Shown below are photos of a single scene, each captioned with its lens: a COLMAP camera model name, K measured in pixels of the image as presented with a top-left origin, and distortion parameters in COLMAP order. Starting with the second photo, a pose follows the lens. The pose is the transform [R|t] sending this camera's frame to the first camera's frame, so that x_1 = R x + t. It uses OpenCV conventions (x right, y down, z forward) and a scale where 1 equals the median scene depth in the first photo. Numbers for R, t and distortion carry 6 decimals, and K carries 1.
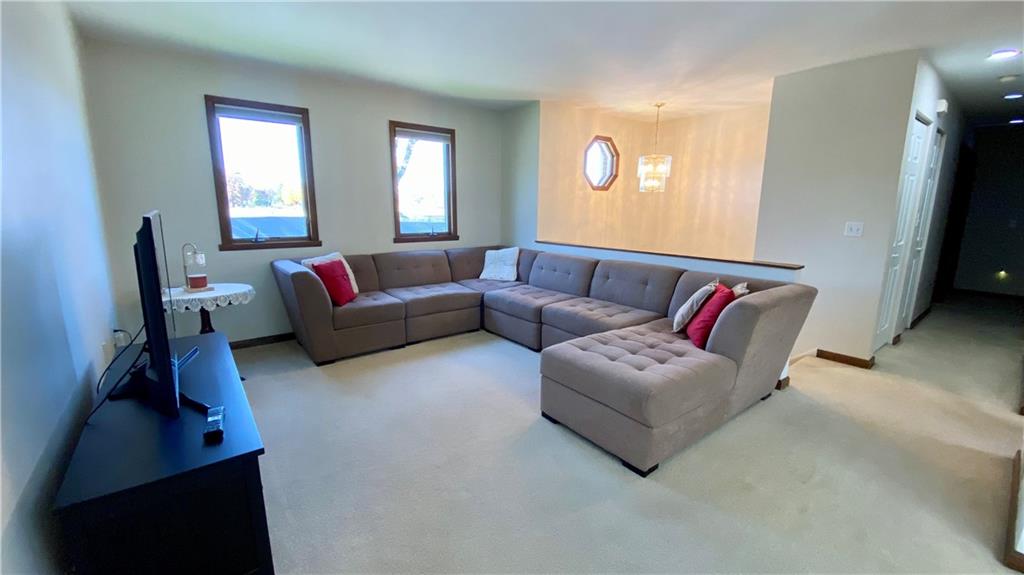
lens RADIAL K [[415.6, 0, 505.8], [0, 415.6, 286.7], [0, 0, 1]] dist [0.004449, -0.011473]
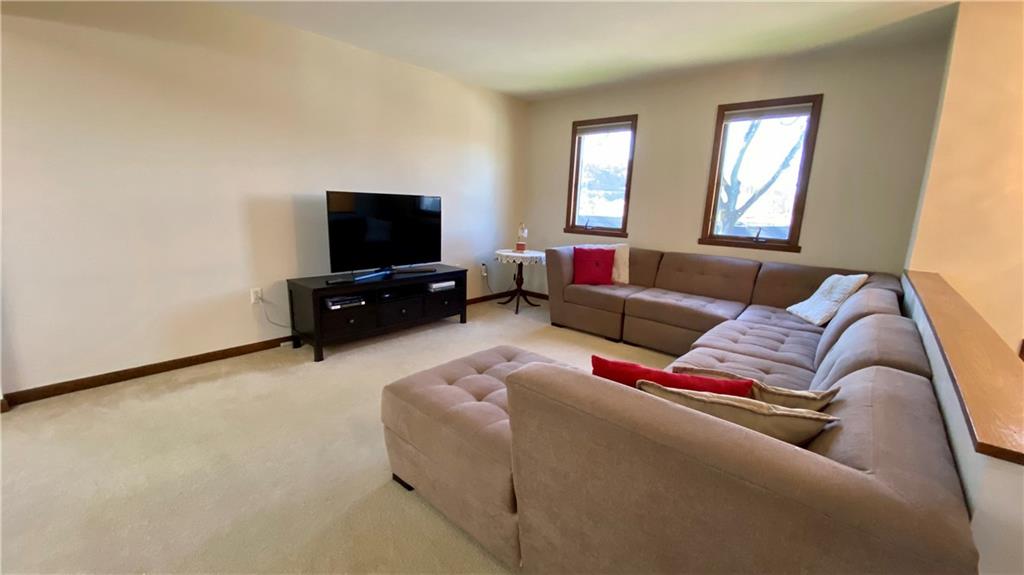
lens RADIAL K [[415.6, 0, 505.5], [0, 415.6, 292.6], [0, 0, 1]] dist [0.004449, -0.011473]
pose [[0.181189, 0.213627, -0.959966, 0.548988], [-0.206745, 0.962583, 0.175187, -0.076202], [0.961471, 0.166727, 0.218575, 0.425537]]
